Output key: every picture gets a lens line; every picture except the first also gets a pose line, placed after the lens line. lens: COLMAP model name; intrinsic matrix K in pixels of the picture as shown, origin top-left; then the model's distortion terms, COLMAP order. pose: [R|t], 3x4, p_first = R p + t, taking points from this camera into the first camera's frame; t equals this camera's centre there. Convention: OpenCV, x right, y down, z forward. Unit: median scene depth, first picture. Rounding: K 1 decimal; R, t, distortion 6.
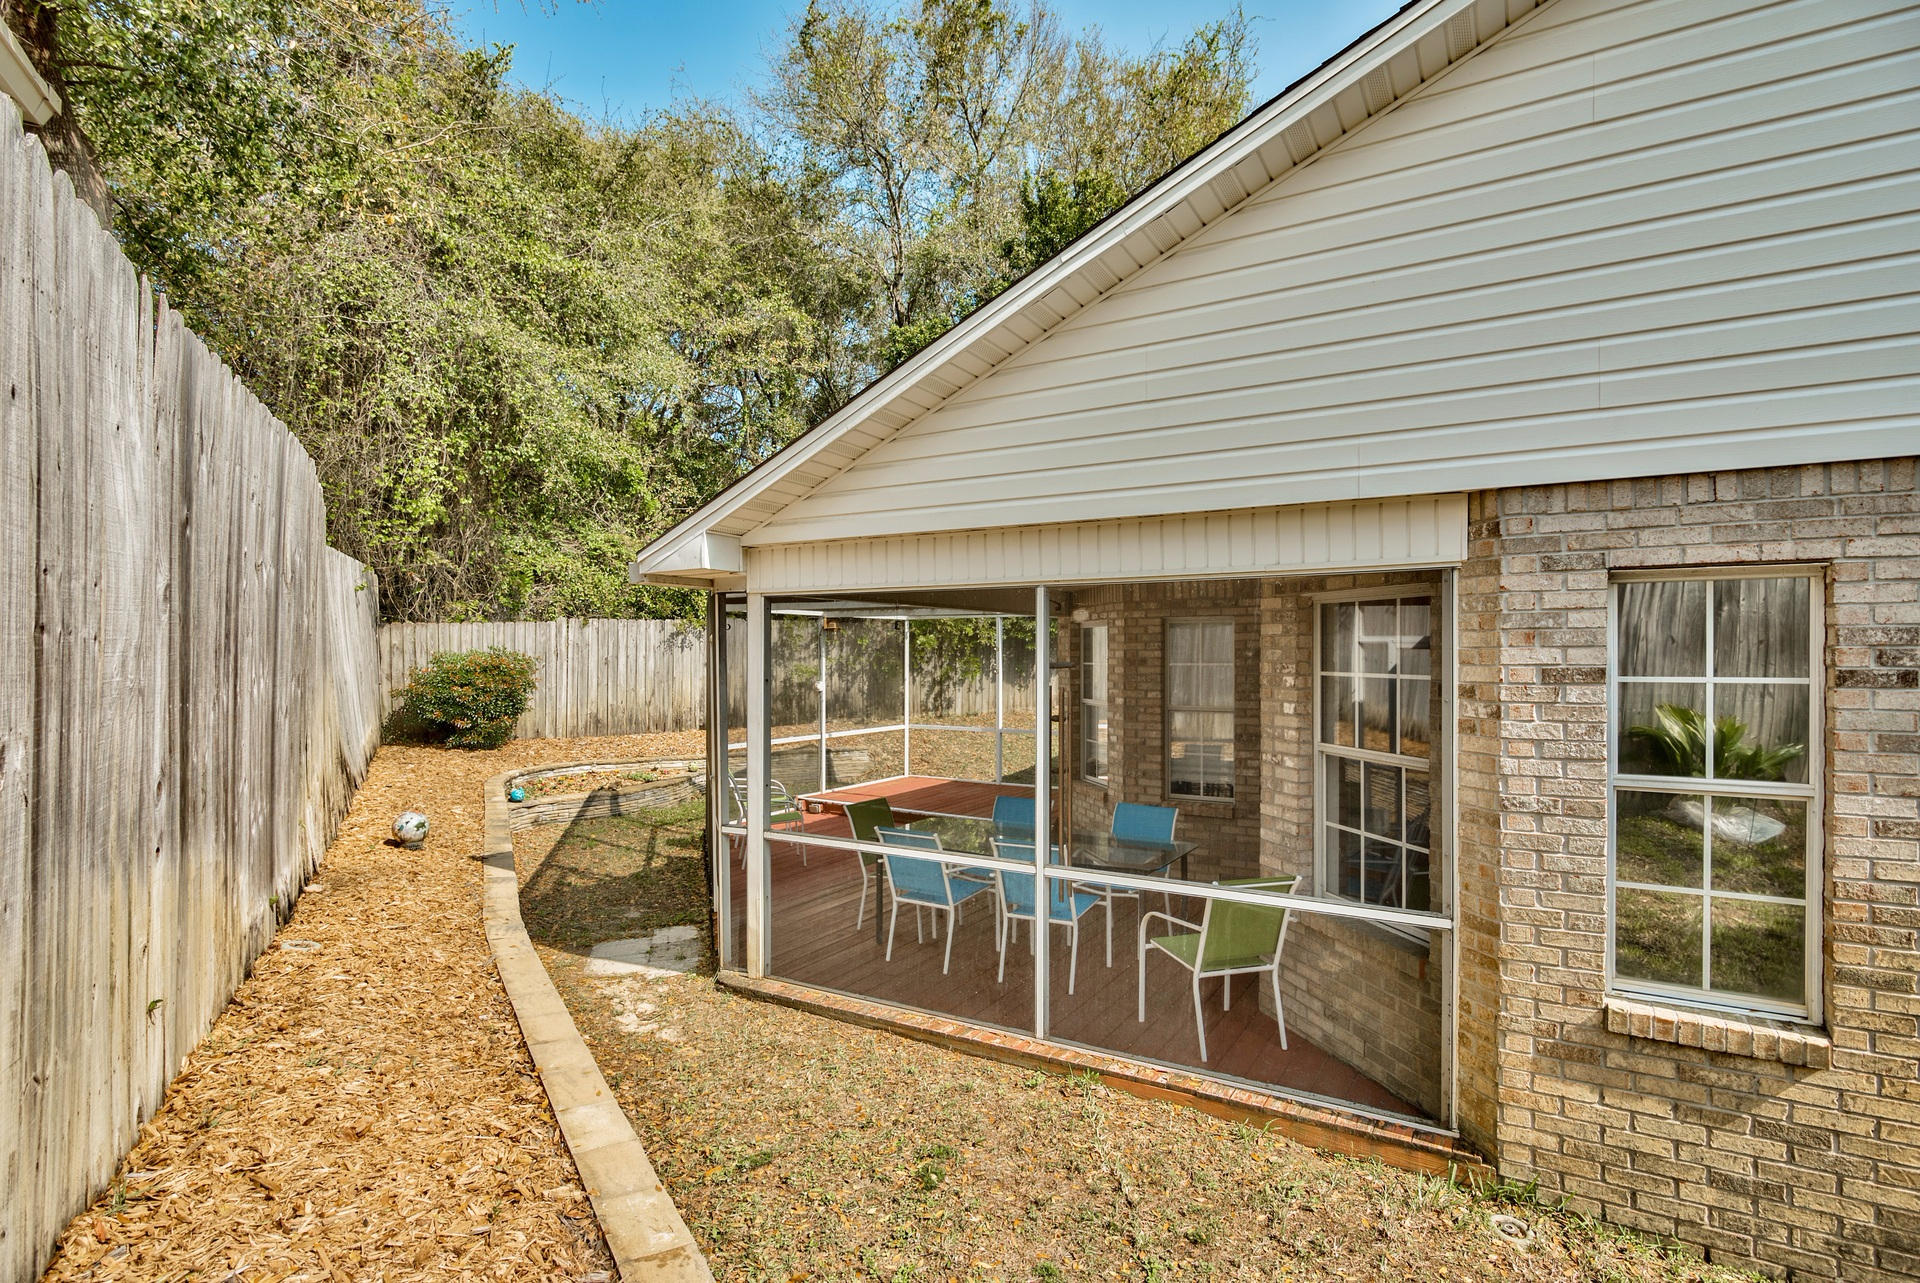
lens RADIAL K [[949.2, 0, 955.4], [0, 949.2, 645.2], [0, 0, 1]] dist [-0.014170, 0.003774]
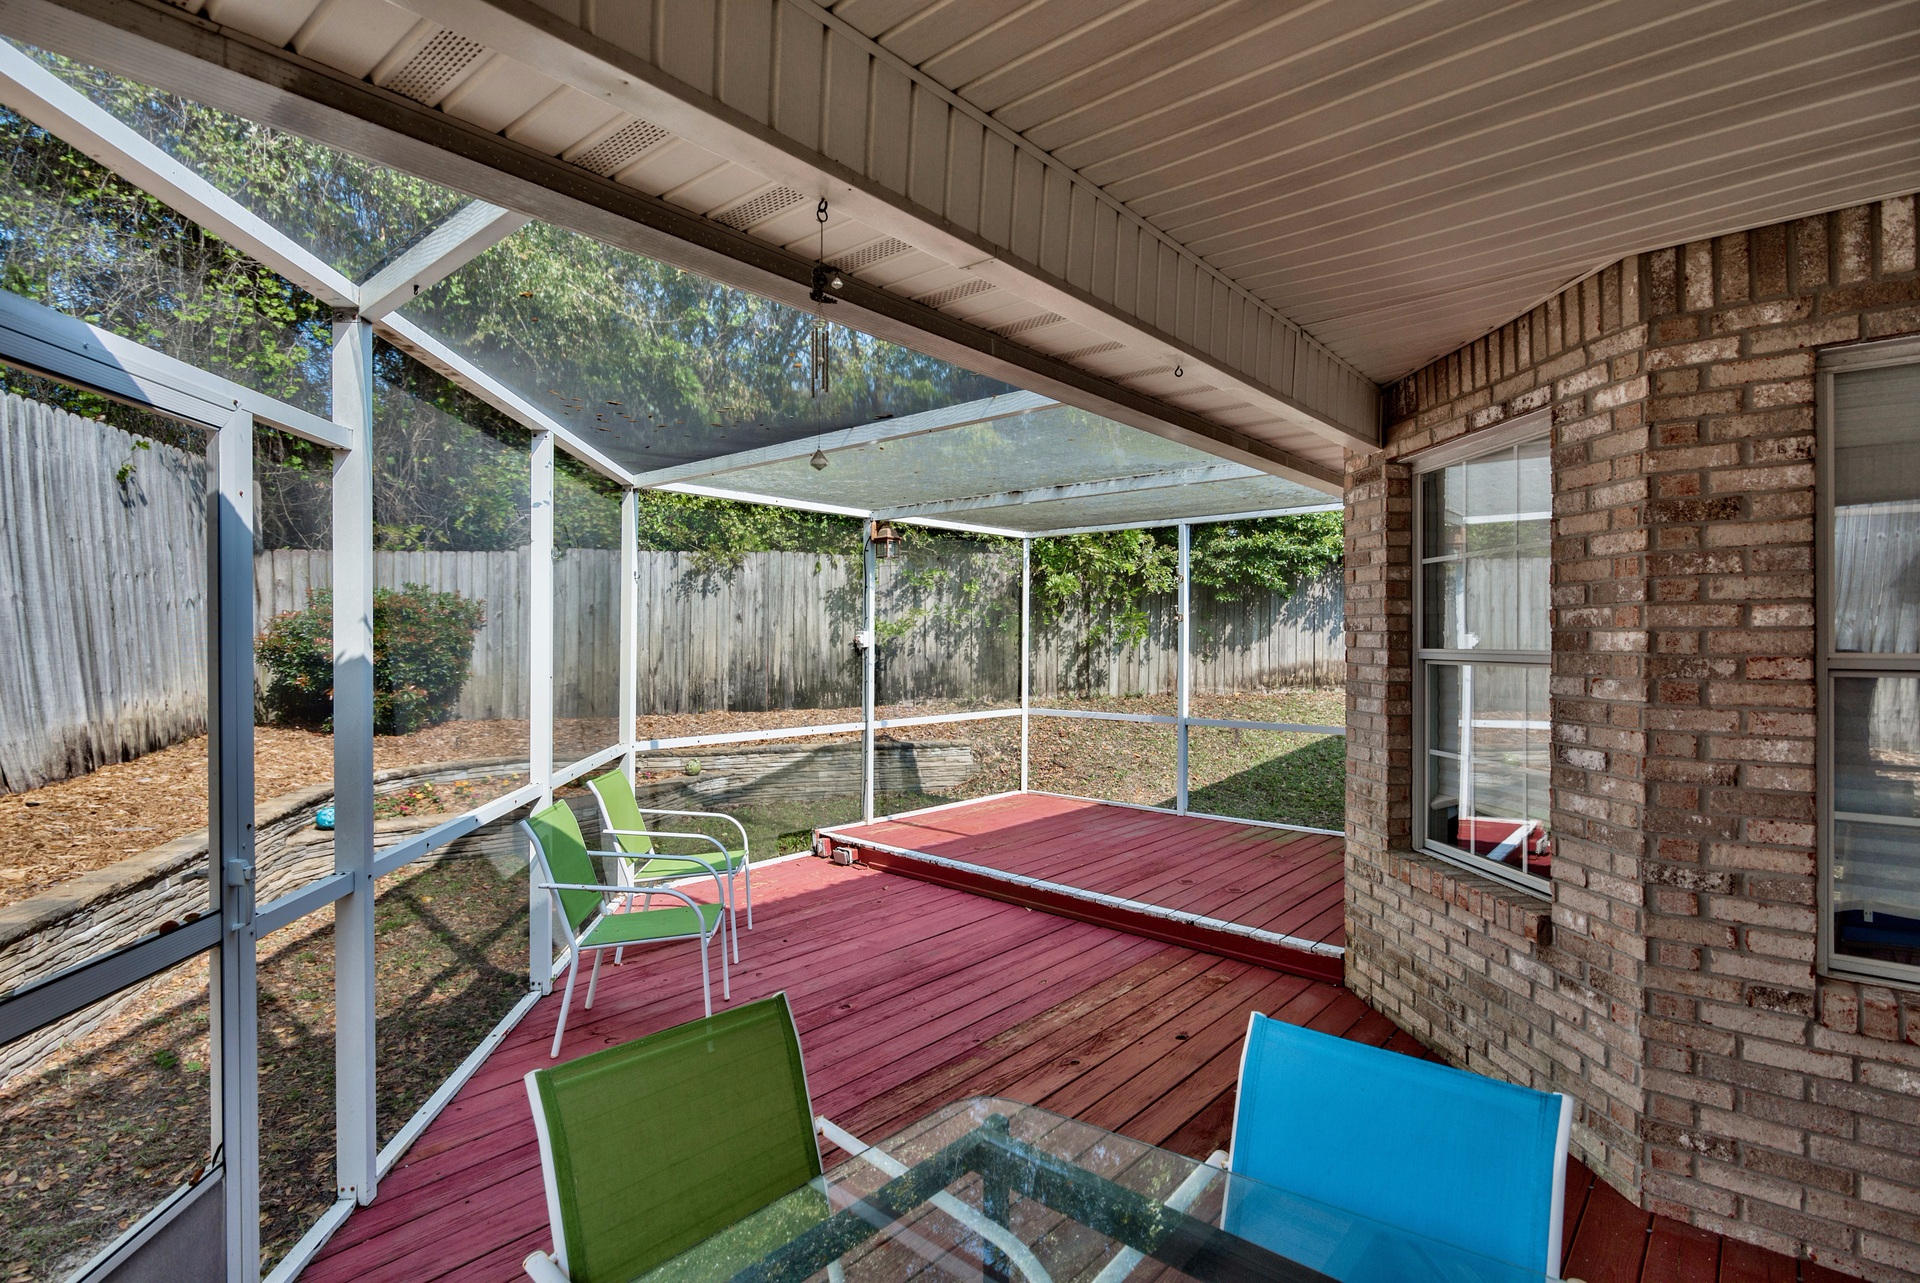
lens RADIAL K [[949.2, 0, 896.9], [0, 949.2, 647.4], [0, 0, 1]] dist [-0.014170, 0.003774]
pose [[0.974605, 0.002767, -0.223914, 0.004797], [0.001410, 0.999828, 0.018496, 0.029642], [0.223926, -0.018343, 0.974433, 0.346991]]
